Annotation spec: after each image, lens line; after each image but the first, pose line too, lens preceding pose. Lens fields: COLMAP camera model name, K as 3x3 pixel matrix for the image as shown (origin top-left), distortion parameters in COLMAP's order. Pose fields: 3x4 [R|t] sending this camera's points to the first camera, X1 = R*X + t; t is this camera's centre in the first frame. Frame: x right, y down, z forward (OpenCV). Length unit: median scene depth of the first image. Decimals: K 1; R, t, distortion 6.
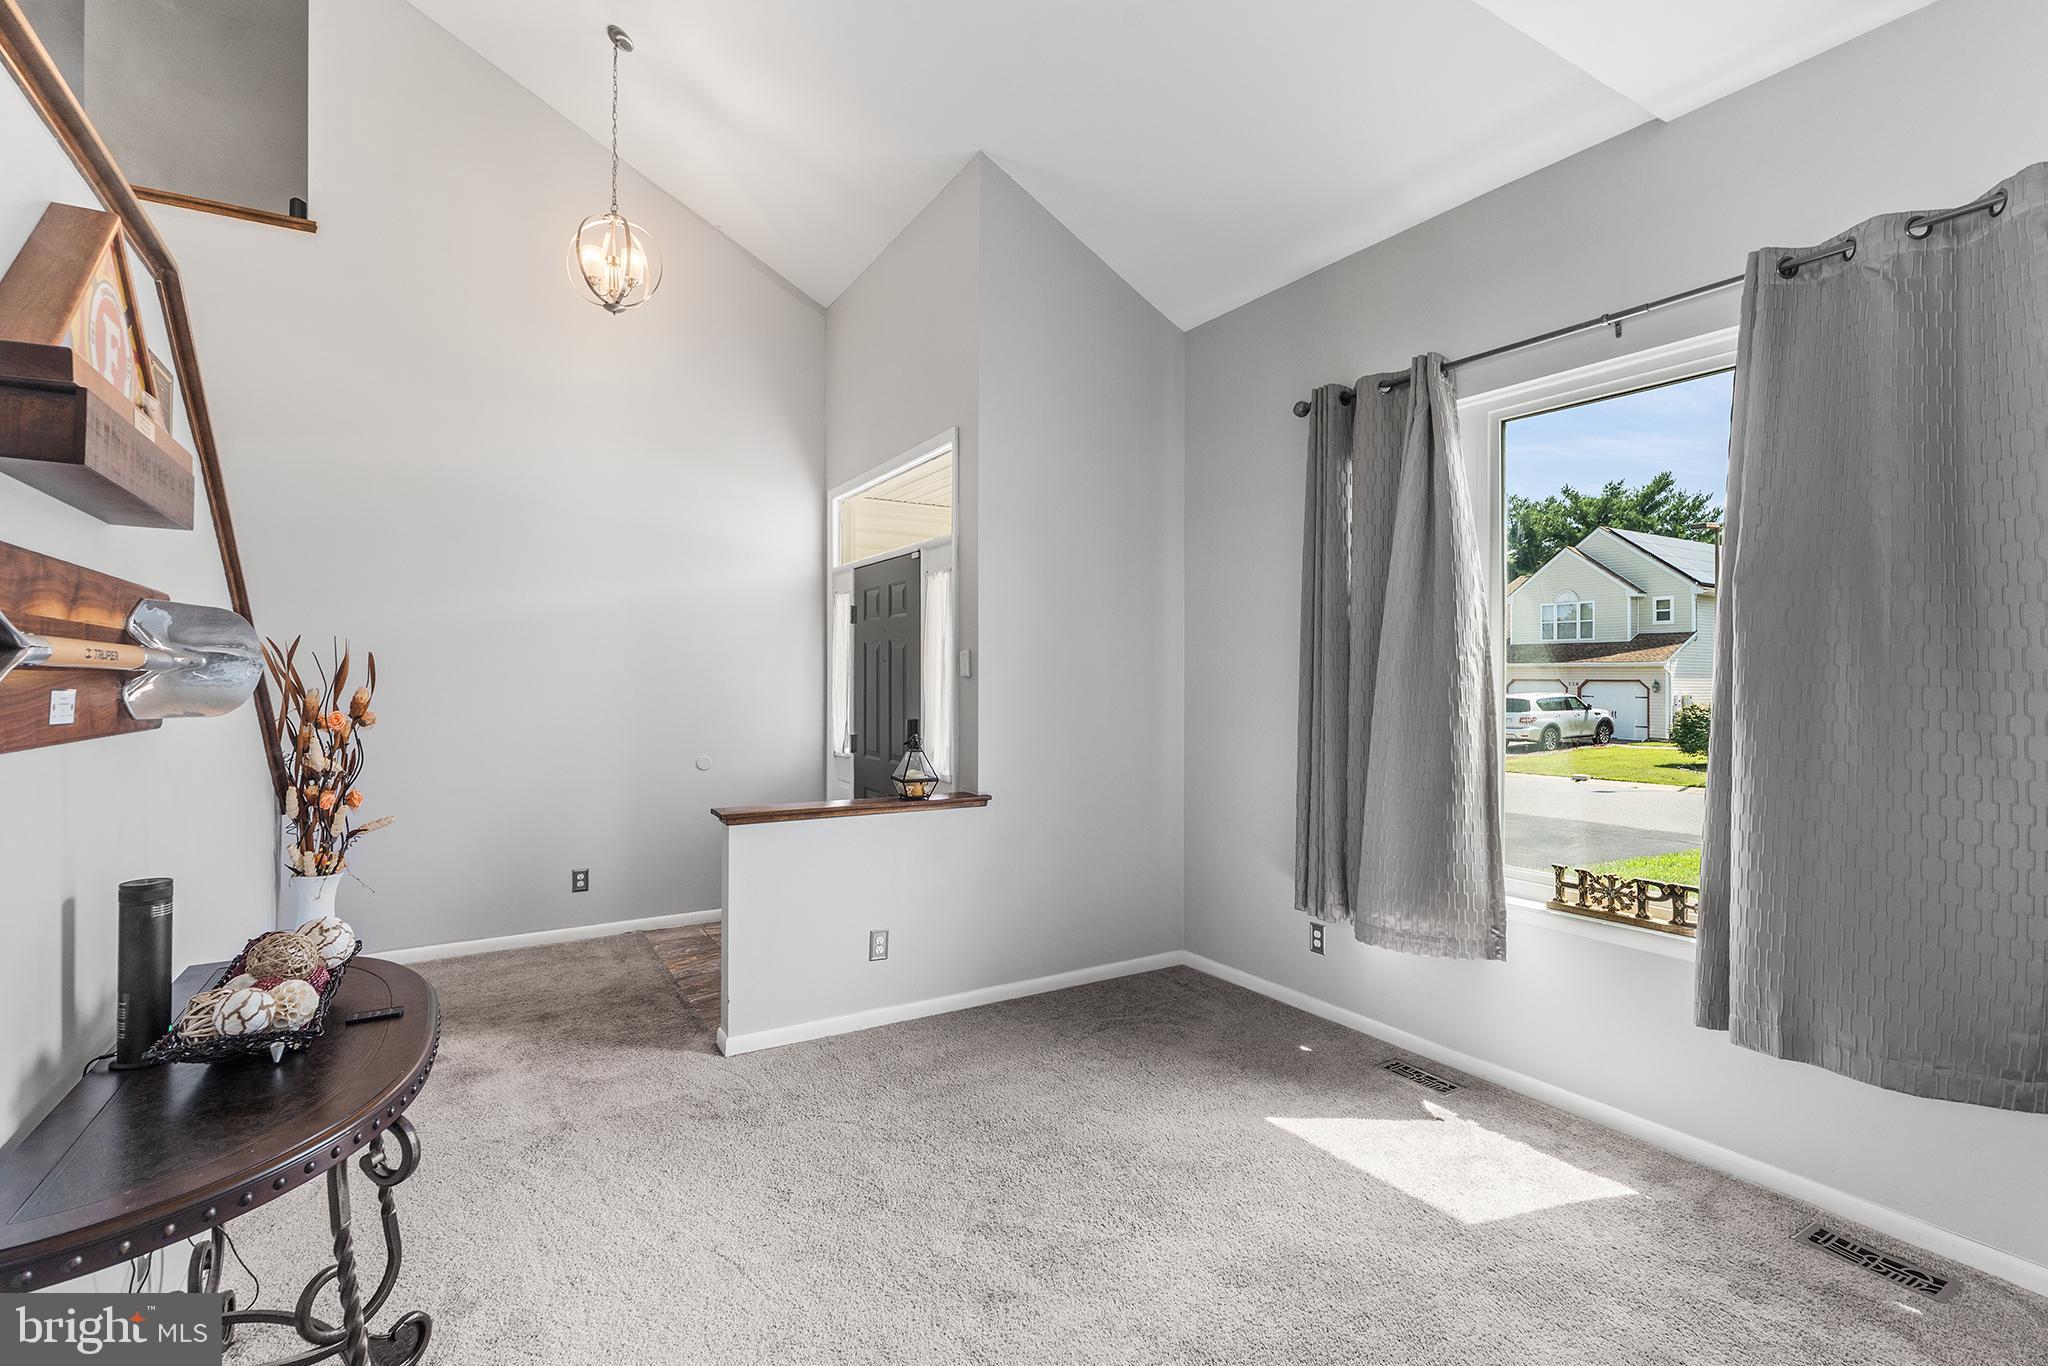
lens RADIAL K [[936.2, 0, 1020.1], [0, 936.2, 679.3], [0, 0, 1]] dist [-0.001318, -0.000004]
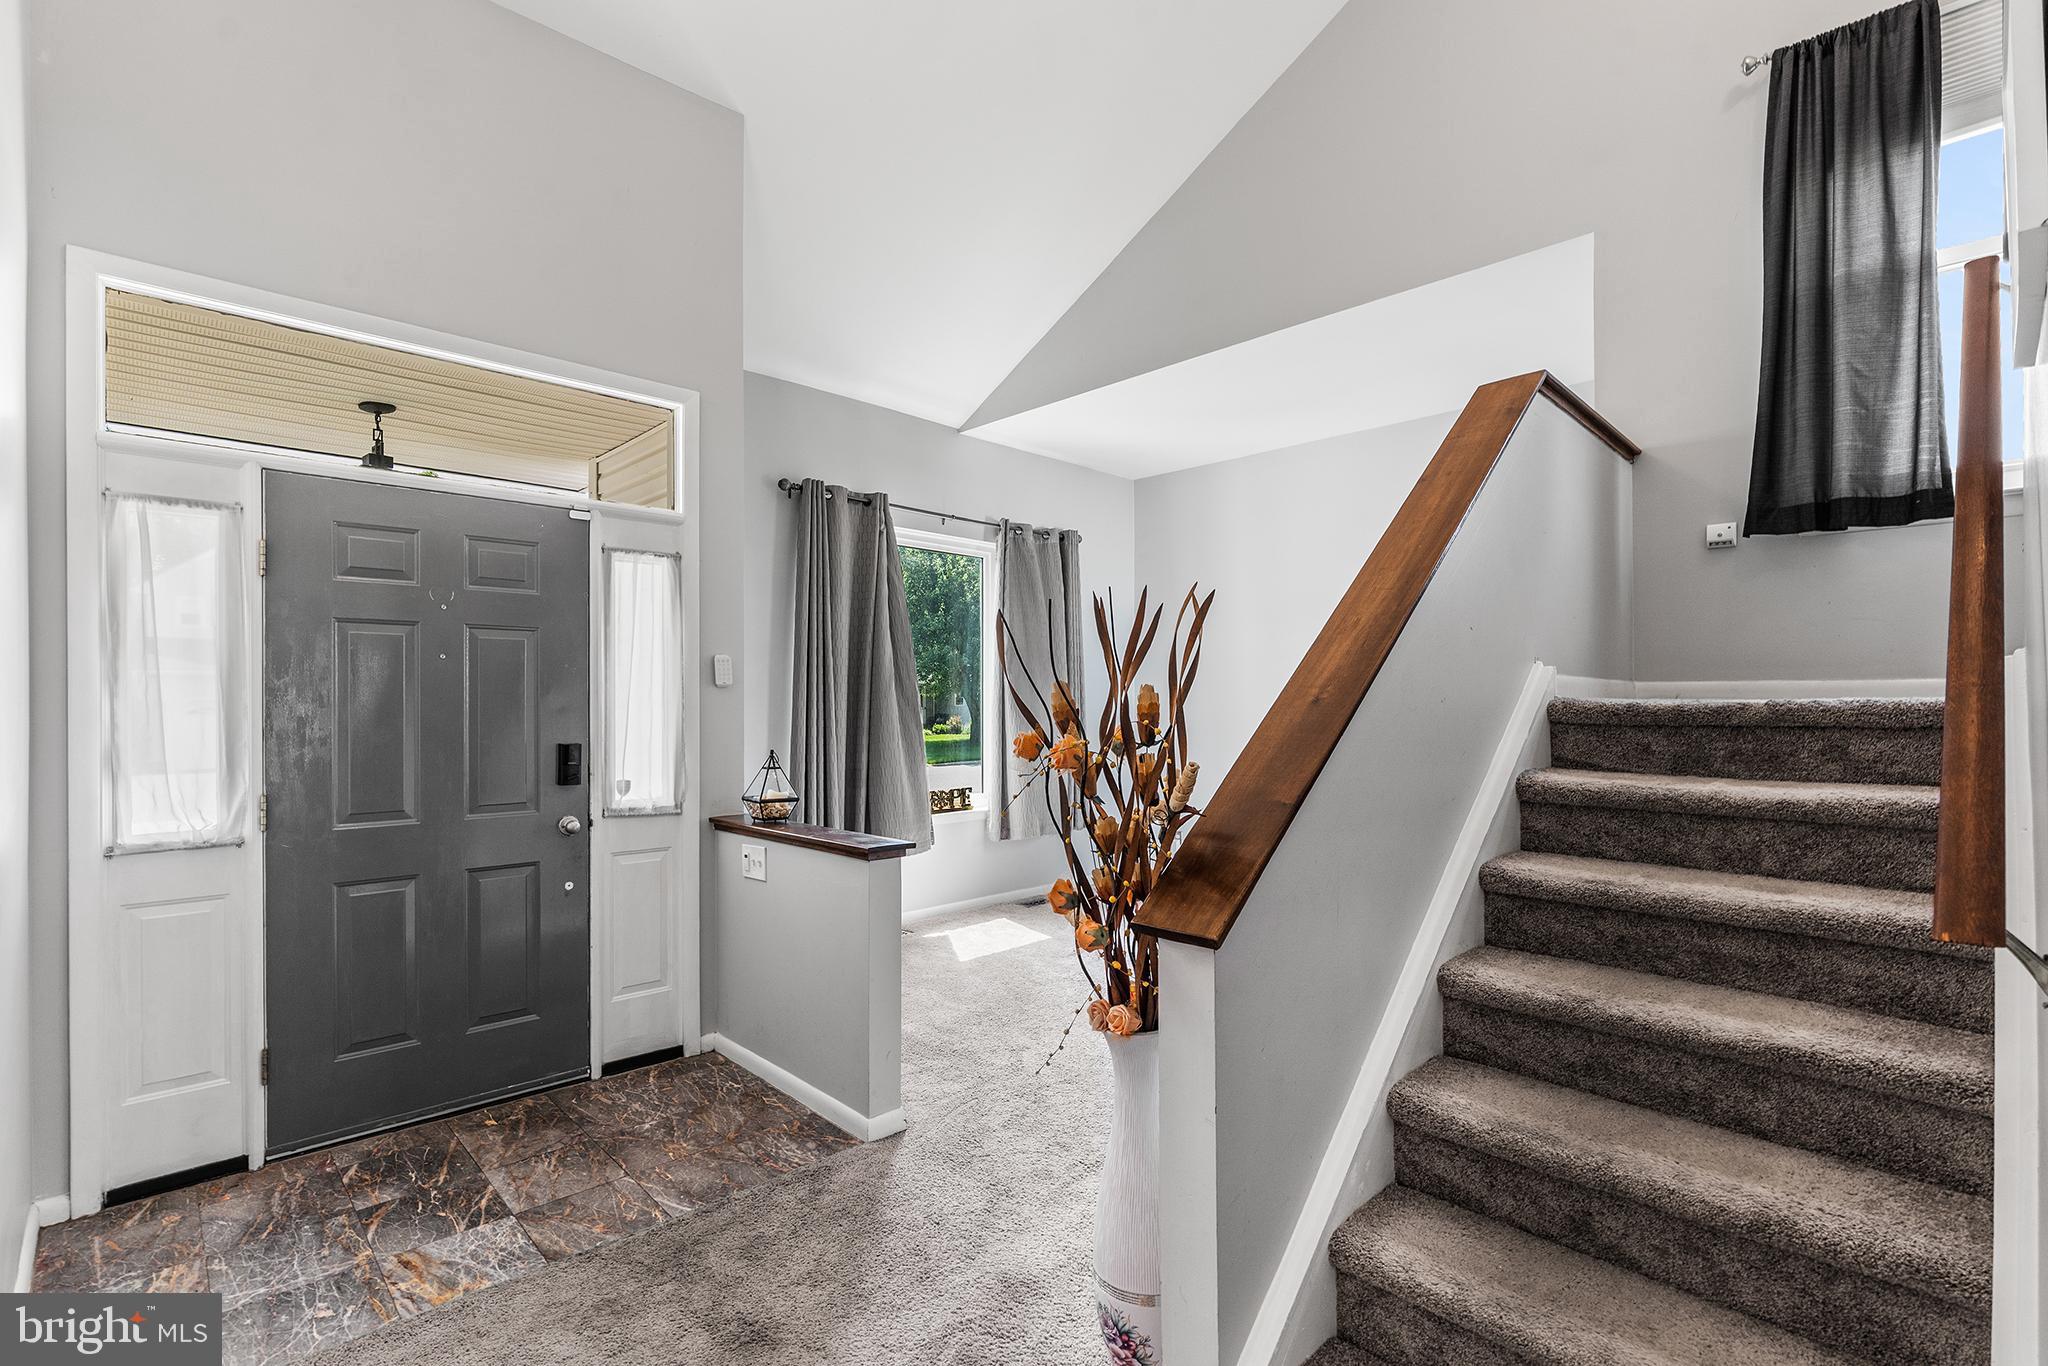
lens RADIAL K [[936.2, 0, 1020.1], [0, 936.2, 679.3], [0, 0, 1]] dist [-0.001318, -0.000004]
pose [[-0.216593, 0.021145, 0.976033, -1.316003], [0.000947, 0.999769, -0.021449, 0.013386], [-0.976262, -0.003721, -0.216563, 1.211963]]
